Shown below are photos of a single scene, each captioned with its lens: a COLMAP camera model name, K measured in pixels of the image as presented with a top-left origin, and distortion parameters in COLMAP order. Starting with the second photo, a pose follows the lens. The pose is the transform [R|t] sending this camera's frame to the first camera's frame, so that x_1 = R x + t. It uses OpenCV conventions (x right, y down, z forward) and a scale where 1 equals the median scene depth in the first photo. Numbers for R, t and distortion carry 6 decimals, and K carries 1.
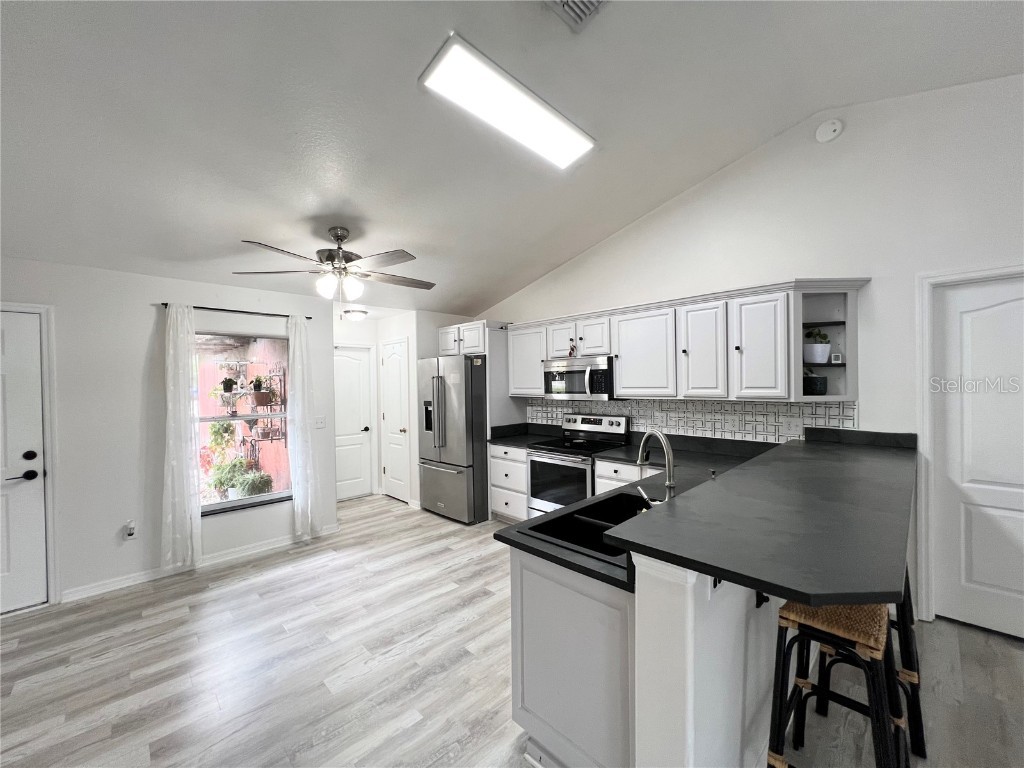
lens RADIAL K [[411.7, 0, 514.1], [0, 411.7, 385.5], [0, 0, 1]] dist [-0.000478, 0.000262]
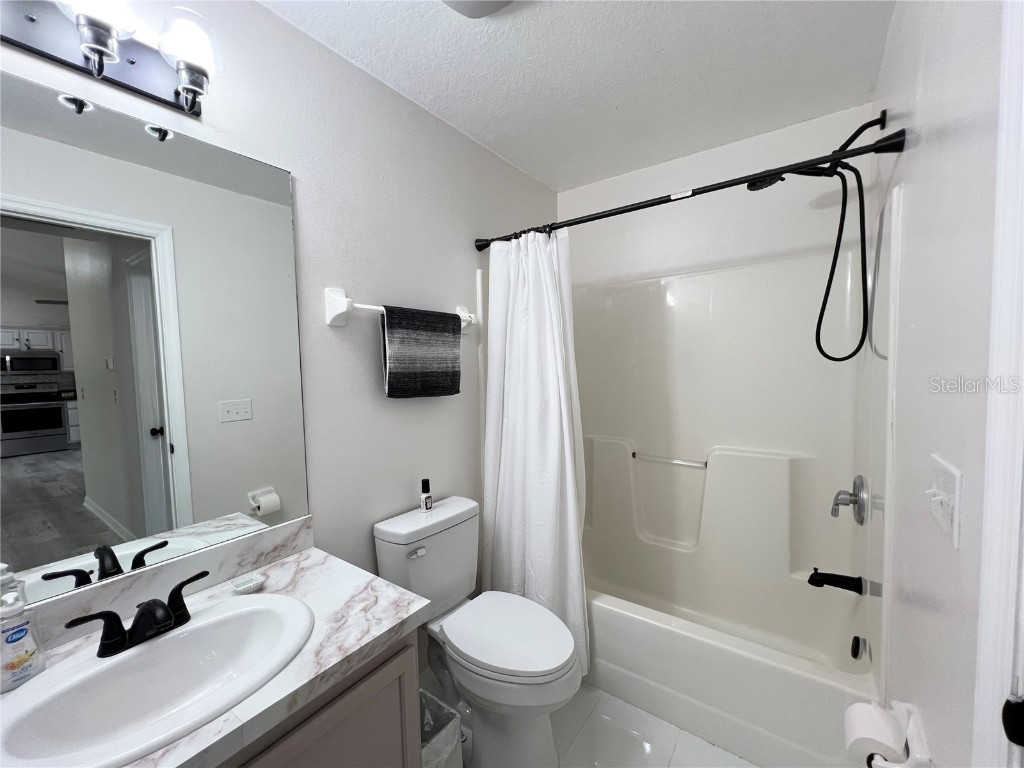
lens RADIAL K [[411.7, 0, 514.1], [0, 411.7, 385.5], [0, 0, 1]] dist [-0.000478, 0.000262]
pose [[-0.168717, -0.037131, 0.984965, -2.273368], [0.031227, 0.998587, 0.042994, 0.084751], [-0.985170, 0.038011, -0.167319, -0.884295]]
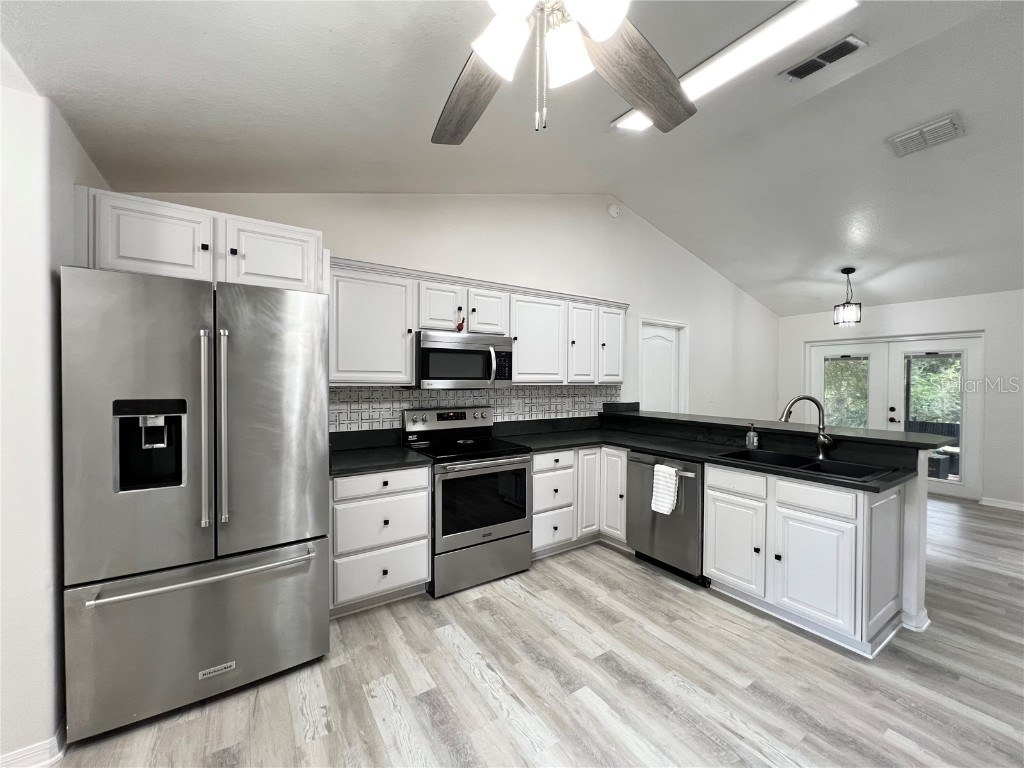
lens RADIAL K [[411.7, 0, 514.1], [0, 411.7, 385.5], [0, 0, 1]] dist [-0.000478, 0.000262]
pose [[0.182039, 0.002504, 0.983288, -0.695170], [-0.000983, 0.999997, -0.002365, 0.036810], [-0.983291, -0.000536, 0.182041, 0.911899]]
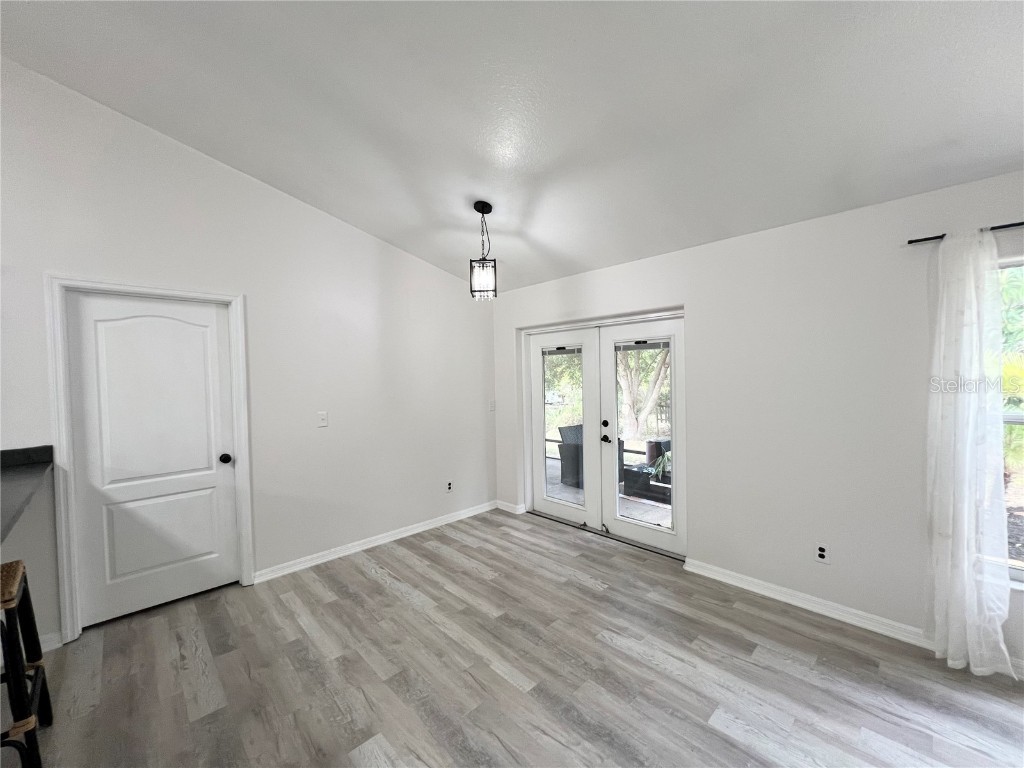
lens RADIAL K [[411.7, 0, 514.1], [0, 411.7, 385.5], [0, 0, 1]] dist [-0.000478, 0.000262]
pose [[0.005333, -0.012004, 0.999914, 0.049338], [0.027049, 0.999564, 0.011856, 0.000281], [-0.999620, 0.026983, 0.005656, -0.029894]]
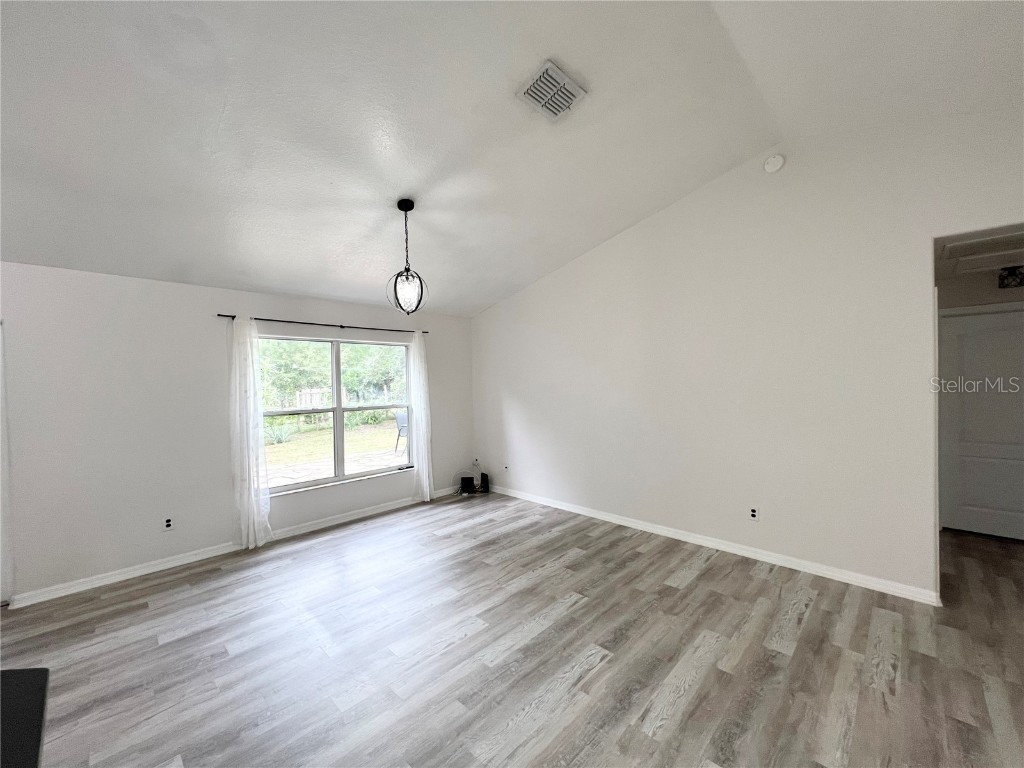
lens RADIAL K [[414.3, 0, 516.6], [0, 414.3, 380.1], [0, 0, 1]] dist [-0.001134, -0.000037]
pose [[-0.999017, 0.033142, -0.029450, -0.053044], [0.032847, 0.999406, 0.010467, -0.010624], [0.029779, 0.009489, -0.999511, 0.480936]]
